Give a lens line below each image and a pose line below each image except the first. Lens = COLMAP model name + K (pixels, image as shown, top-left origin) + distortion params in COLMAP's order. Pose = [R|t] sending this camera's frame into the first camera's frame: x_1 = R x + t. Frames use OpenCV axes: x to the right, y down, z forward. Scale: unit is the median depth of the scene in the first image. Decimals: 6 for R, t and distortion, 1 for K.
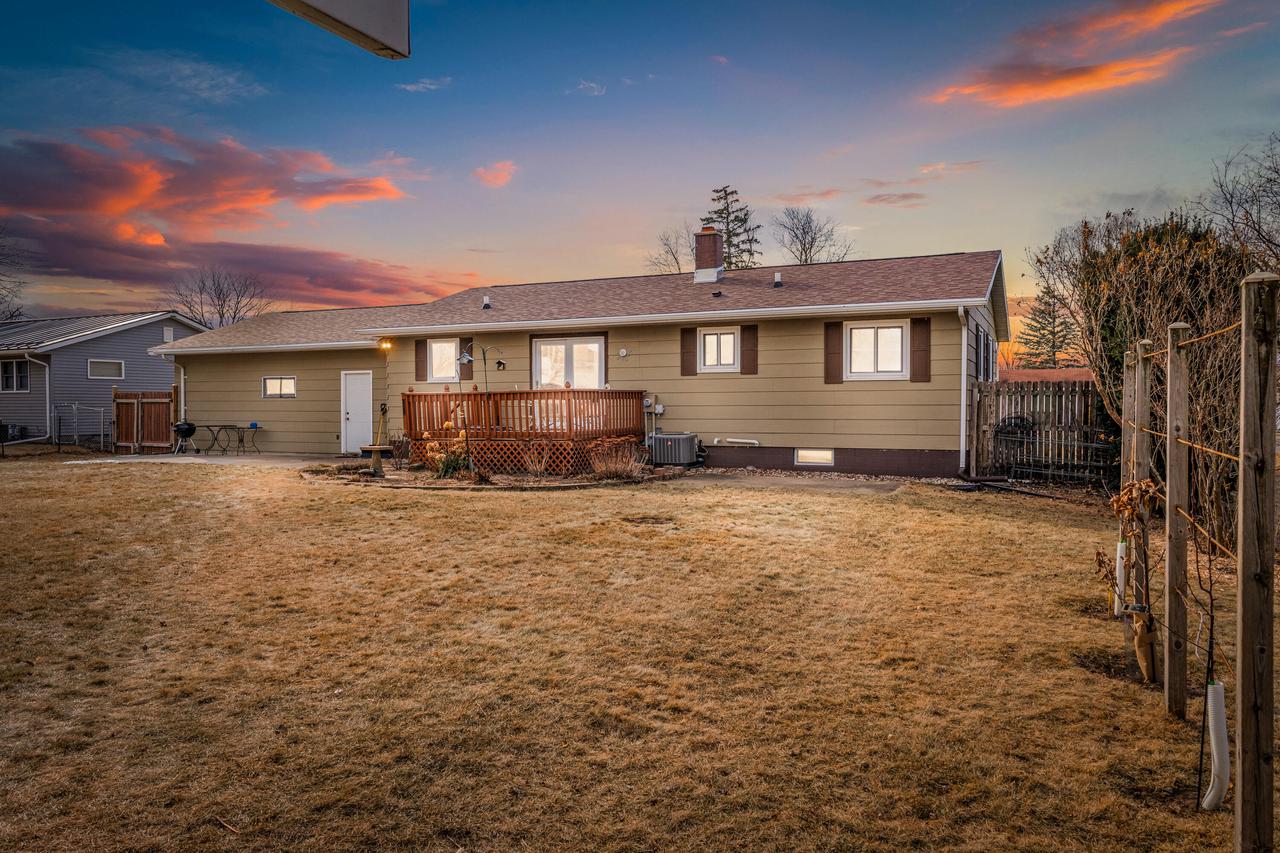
lens RADIAL K [[908.8, 0, 640.0], [0, 908.8, 426.5], [0, 0, 1]] dist [-0.000118, 0.001428]
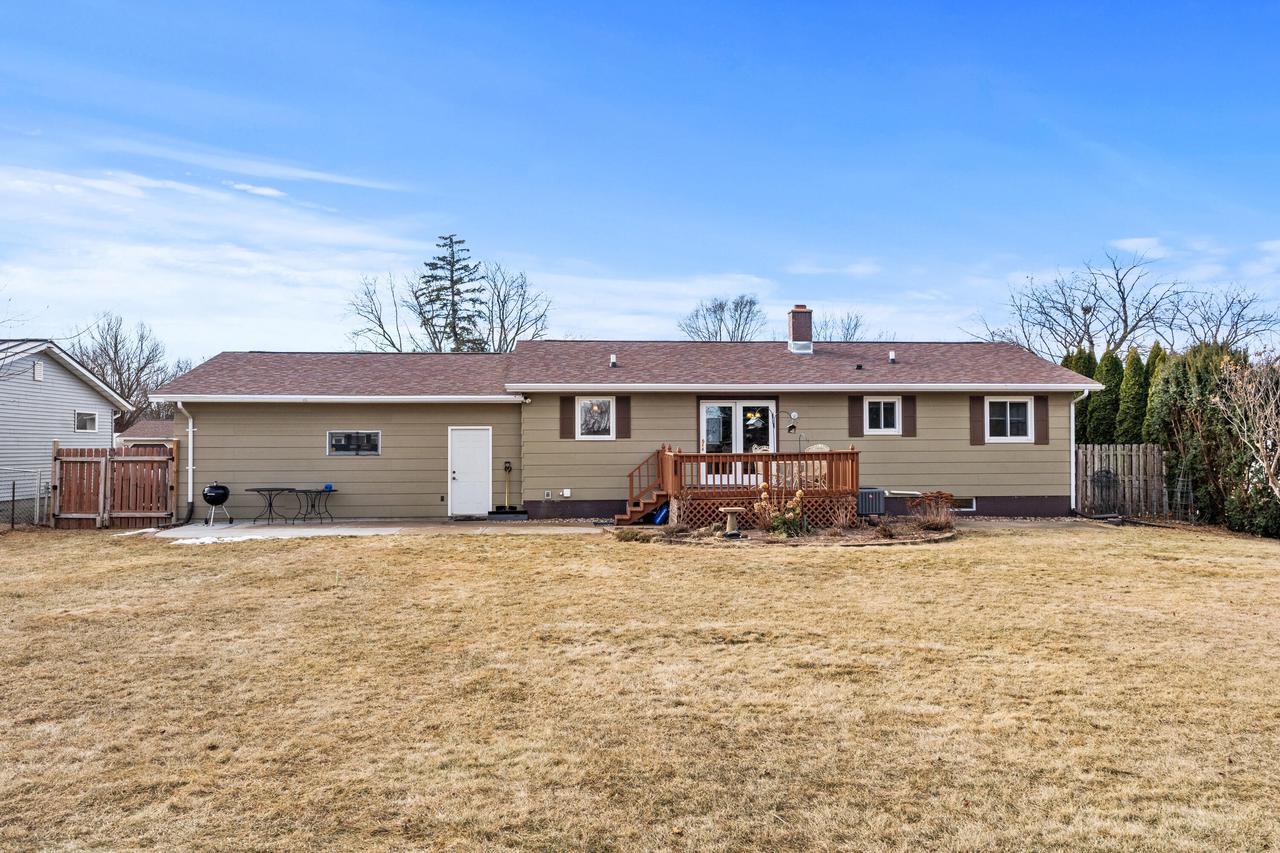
lens RADIAL K [[924.7, 0, 640.0], [0, 924.7, 426.5], [0, 0, 1]] dist [0.004686, -0.000106]
pose [[0.867457, 0.011014, 0.497390, -0.607583], [0.013651, 0.998852, -0.045924, -0.014860], [-0.497324, 0.046627, 0.866311, 0.089729]]
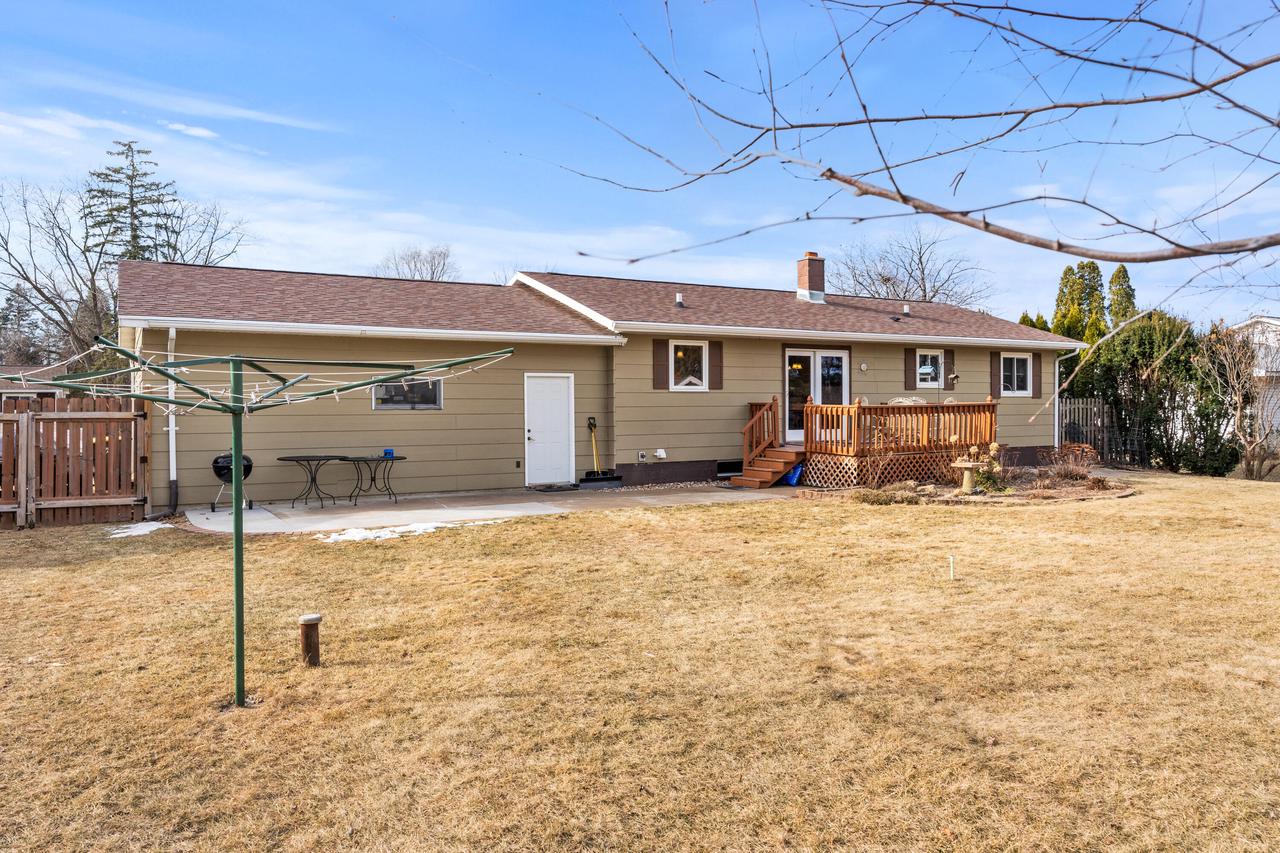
lens RADIAL K [[908.8, 0, 640.0], [0, 908.8, 426.5], [0, 0, 1]] dist [-0.000118, 0.001428]
pose [[0.562888, -0.017828, 0.826341, -0.850033], [0.024131, 0.999696, 0.005130, -0.019134], [-0.826181, 0.017053, 0.563147, 0.501664]]
